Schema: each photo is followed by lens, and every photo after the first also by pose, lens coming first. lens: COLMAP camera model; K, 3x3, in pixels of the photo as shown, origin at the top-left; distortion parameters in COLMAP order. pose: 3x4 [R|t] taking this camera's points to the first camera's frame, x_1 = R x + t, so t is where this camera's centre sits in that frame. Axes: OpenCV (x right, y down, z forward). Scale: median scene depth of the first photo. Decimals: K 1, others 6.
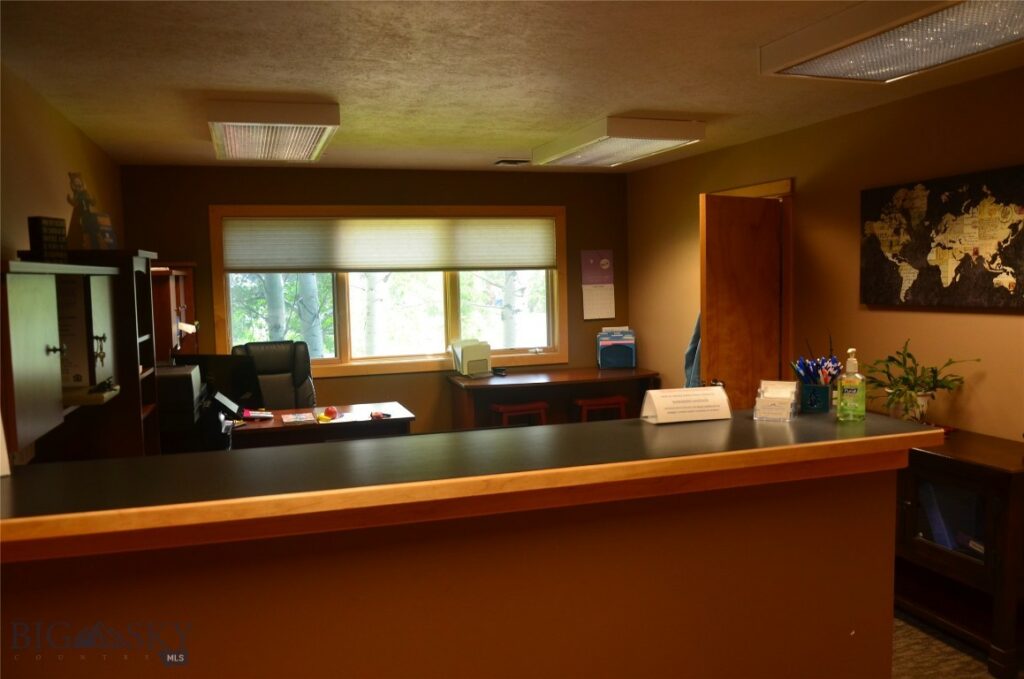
lens RADIAL K [[809.0, 0, 505.4], [0, 809.0, 344.4], [0, 0, 1]] dist [-0.023290, -0.007095]
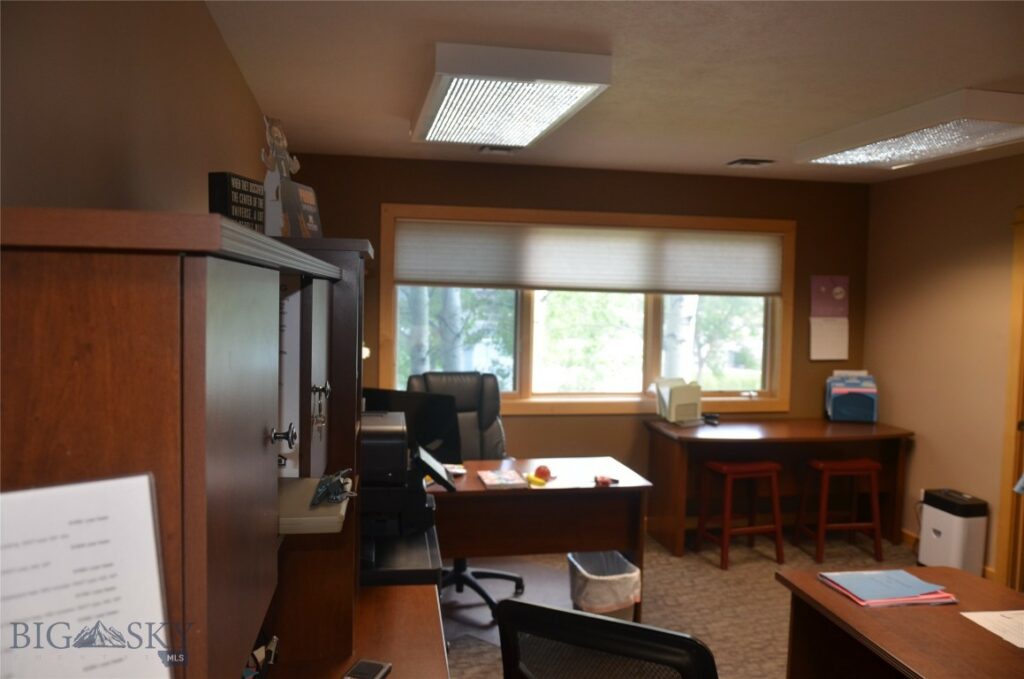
lens RADIAL K [[809.0, 0, 519.0], [0, 809.0, 333.9], [0, 0, 1]] dist [-0.023290, -0.007095]
pose [[0.992441, 0.047483, -0.113165, -0.111455], [-0.051963, 0.997965, -0.036969, -0.012046], [0.111179, 0.042570, 0.992888, 0.166525]]
